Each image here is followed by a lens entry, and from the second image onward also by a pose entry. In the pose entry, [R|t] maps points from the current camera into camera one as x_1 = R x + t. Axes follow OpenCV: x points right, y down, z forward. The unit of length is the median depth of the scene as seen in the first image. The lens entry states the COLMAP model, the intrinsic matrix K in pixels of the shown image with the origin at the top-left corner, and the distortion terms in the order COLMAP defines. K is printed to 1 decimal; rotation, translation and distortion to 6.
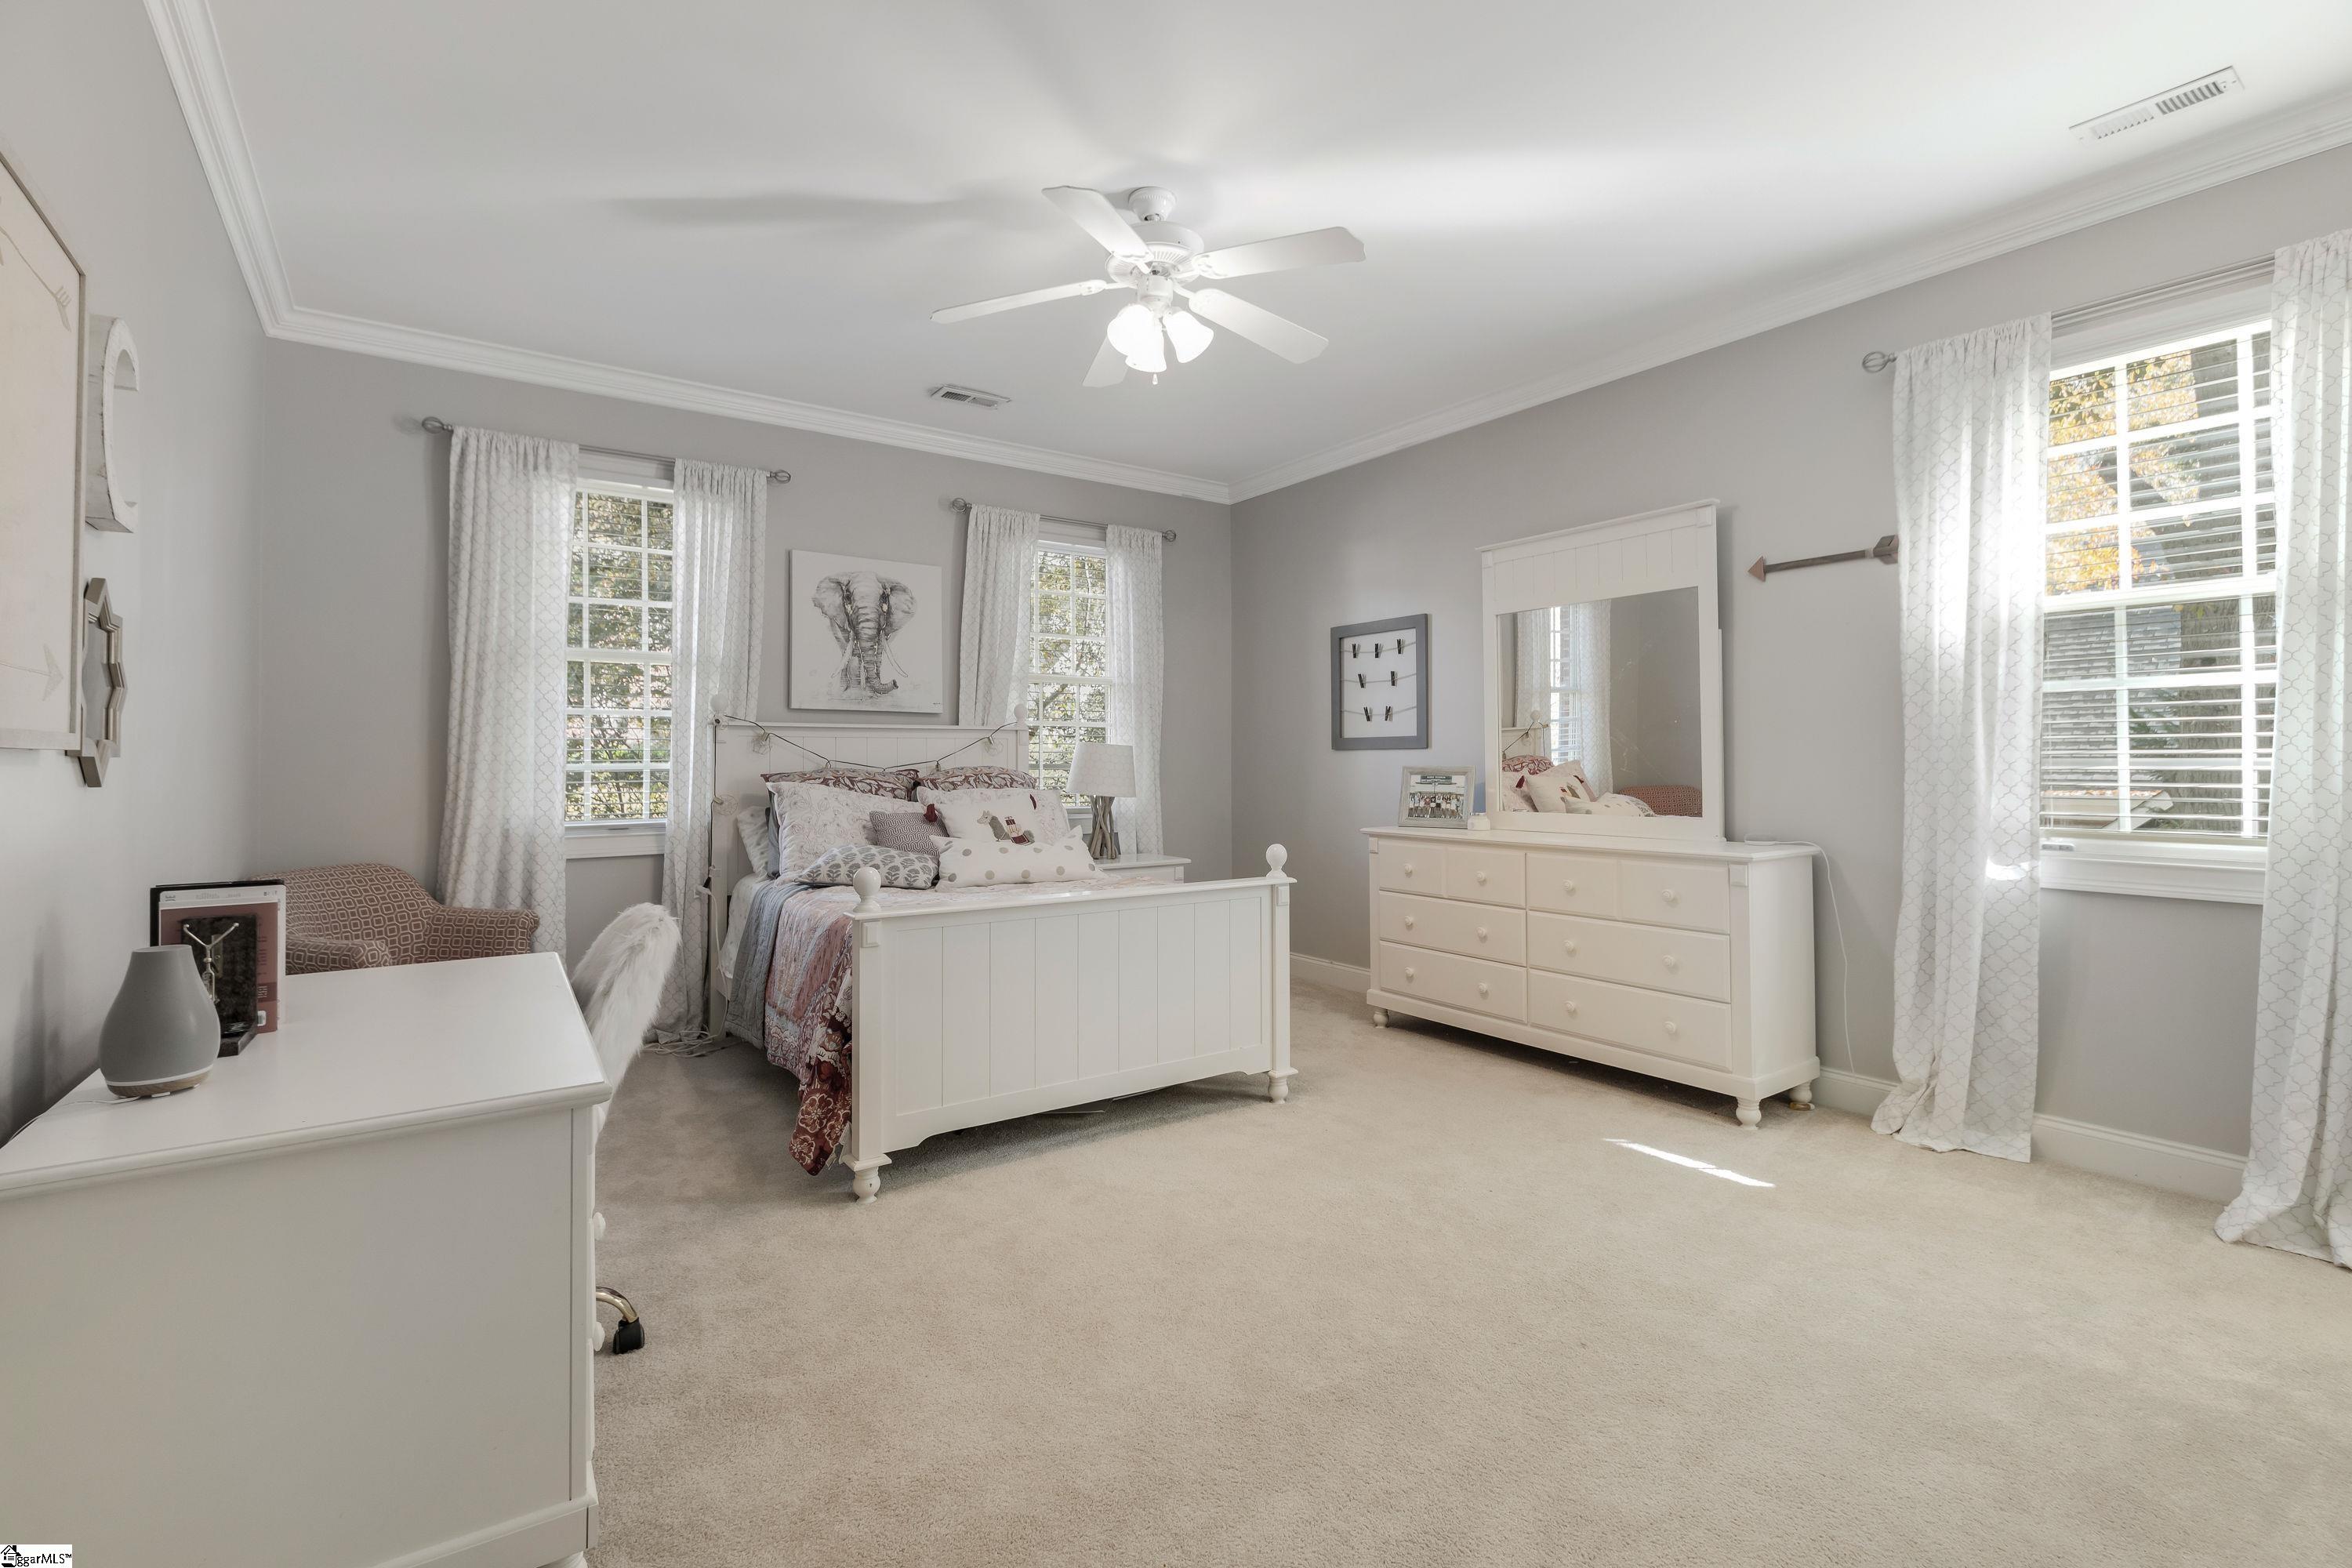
lens RADIAL K [[1045.8, 0, 1162.0], [0, 1045.8, 788.9], [0, 0, 1]] dist [-0.003332, -0.000603]
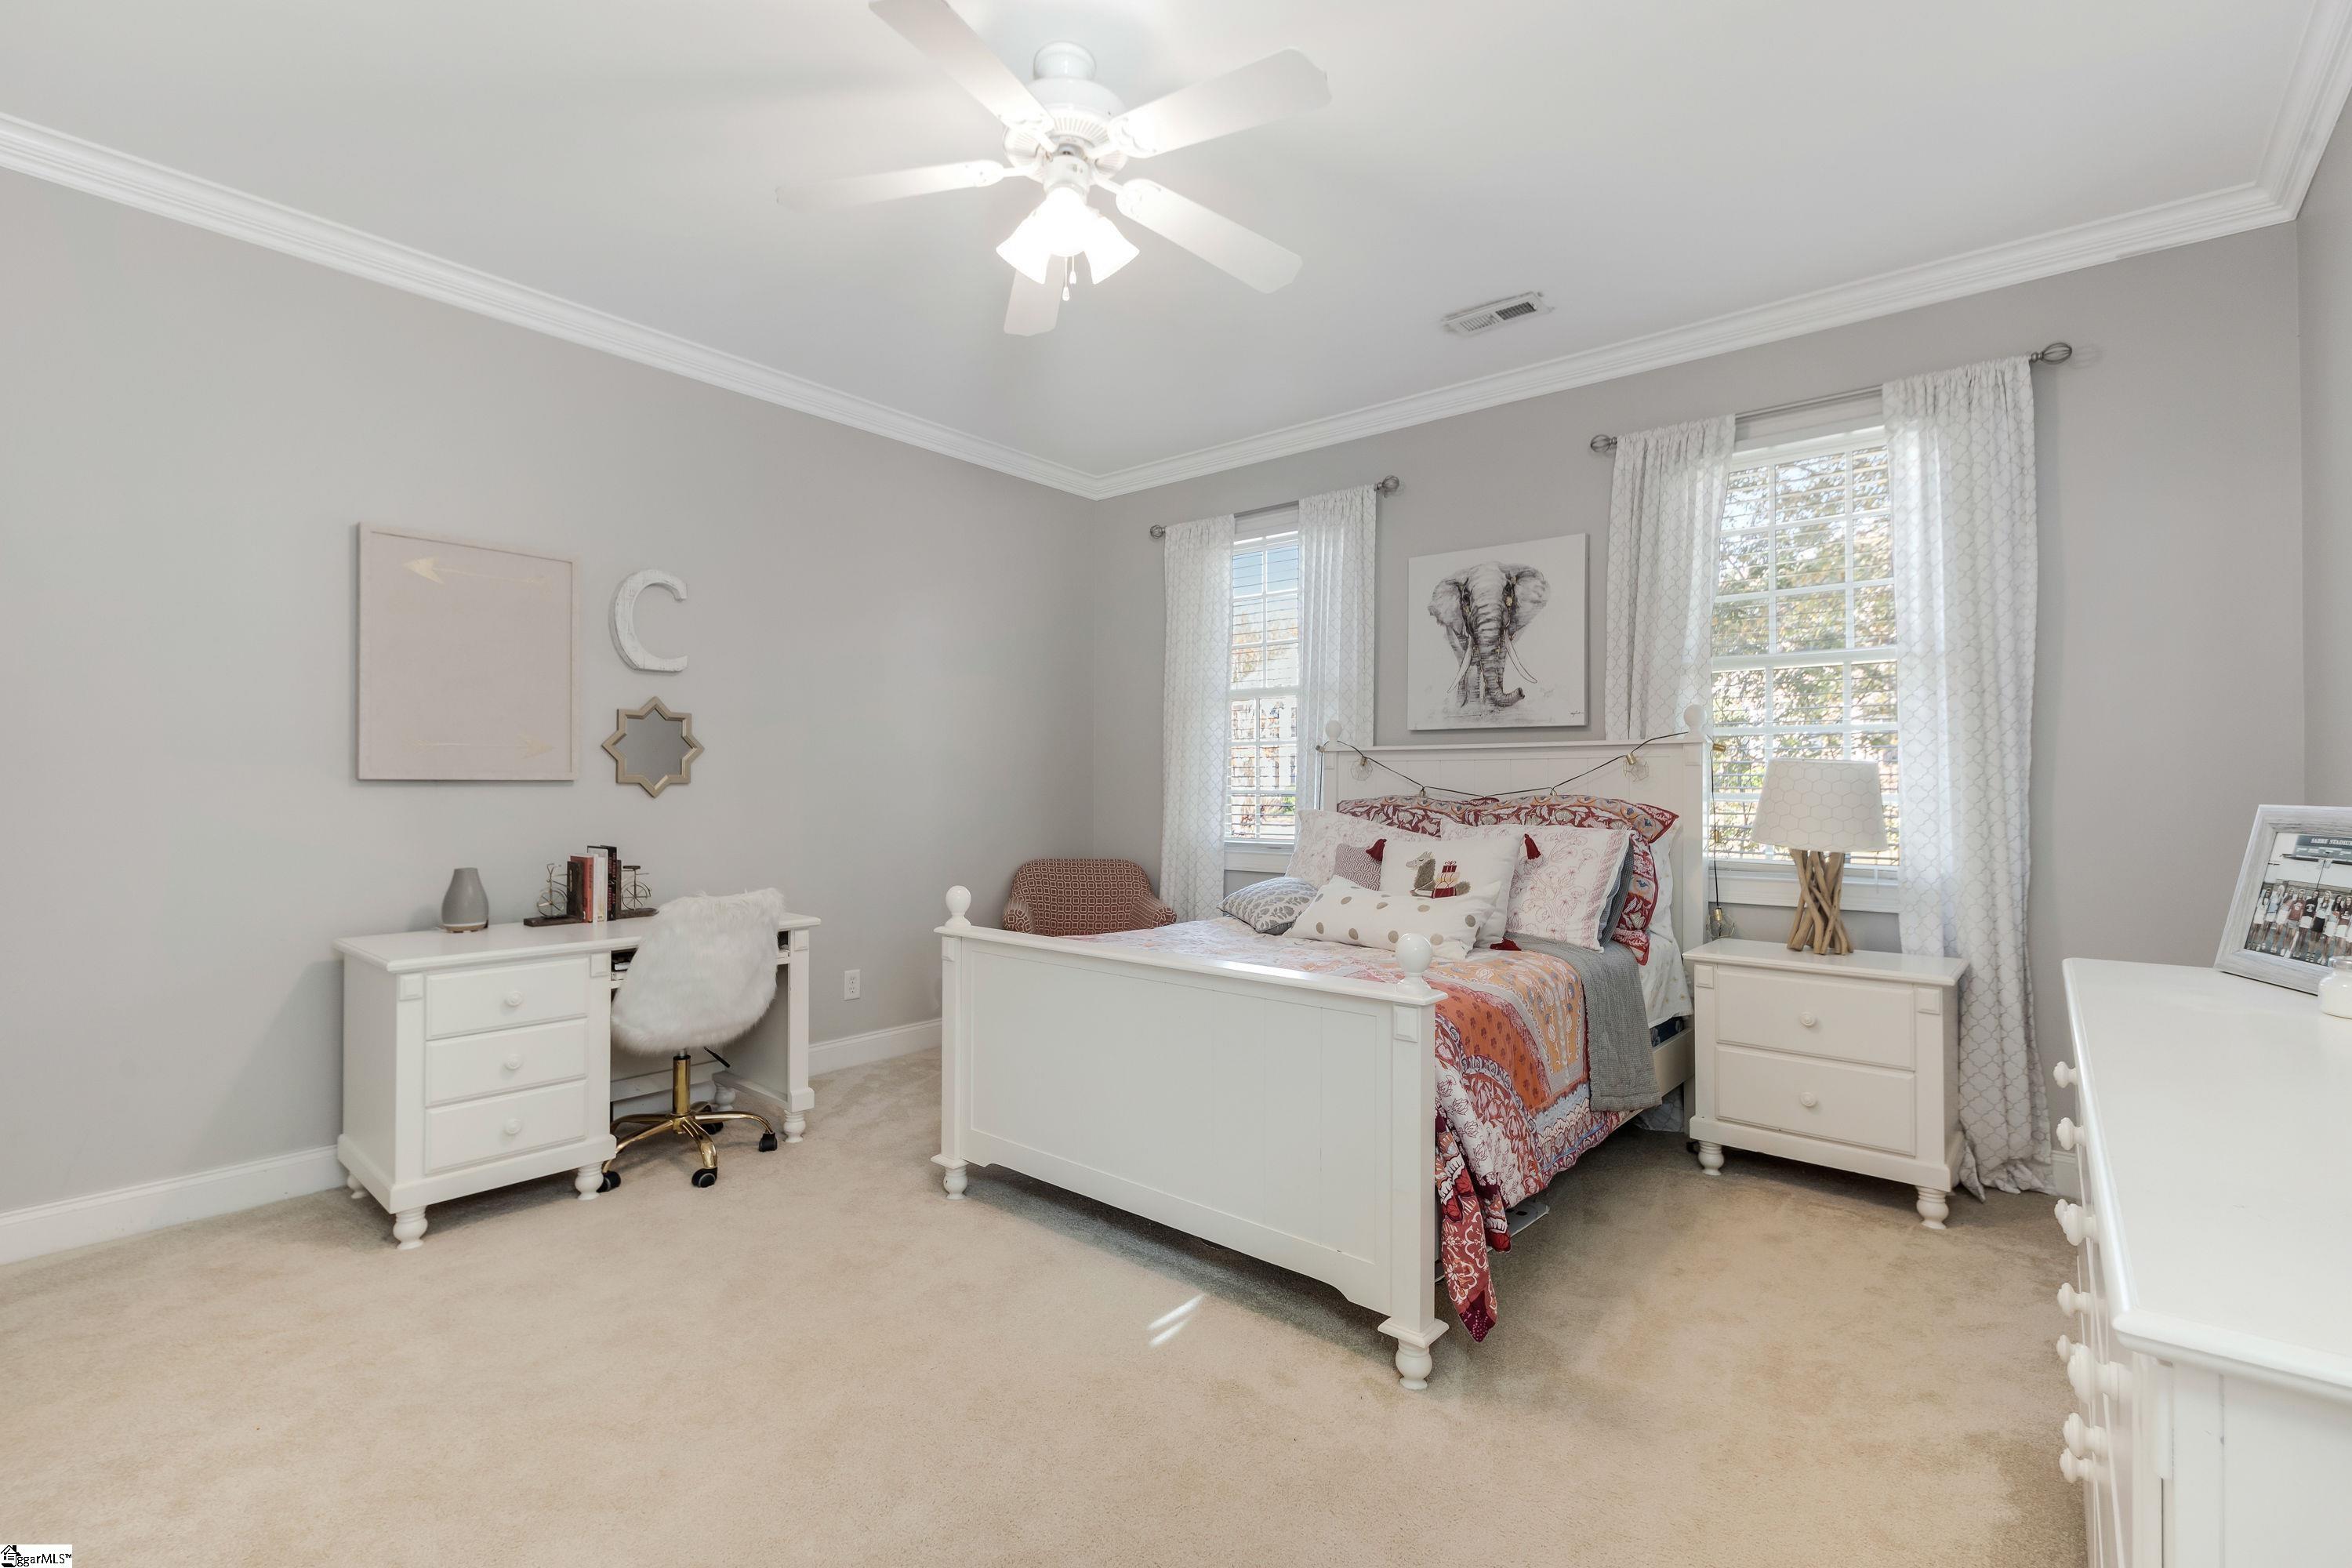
lens RADIAL K [[1076.1, 0, 1177.4], [0, 1076.1, 790.5], [0, 0, 1]] dist [0.012030, -0.000227]
pose [[0.270398, 0.006569, -0.962726, 0.489423], [-0.026785, 0.999641, -0.000702, -0.017286], [0.962376, 0.025976, 0.270477, 0.530825]]
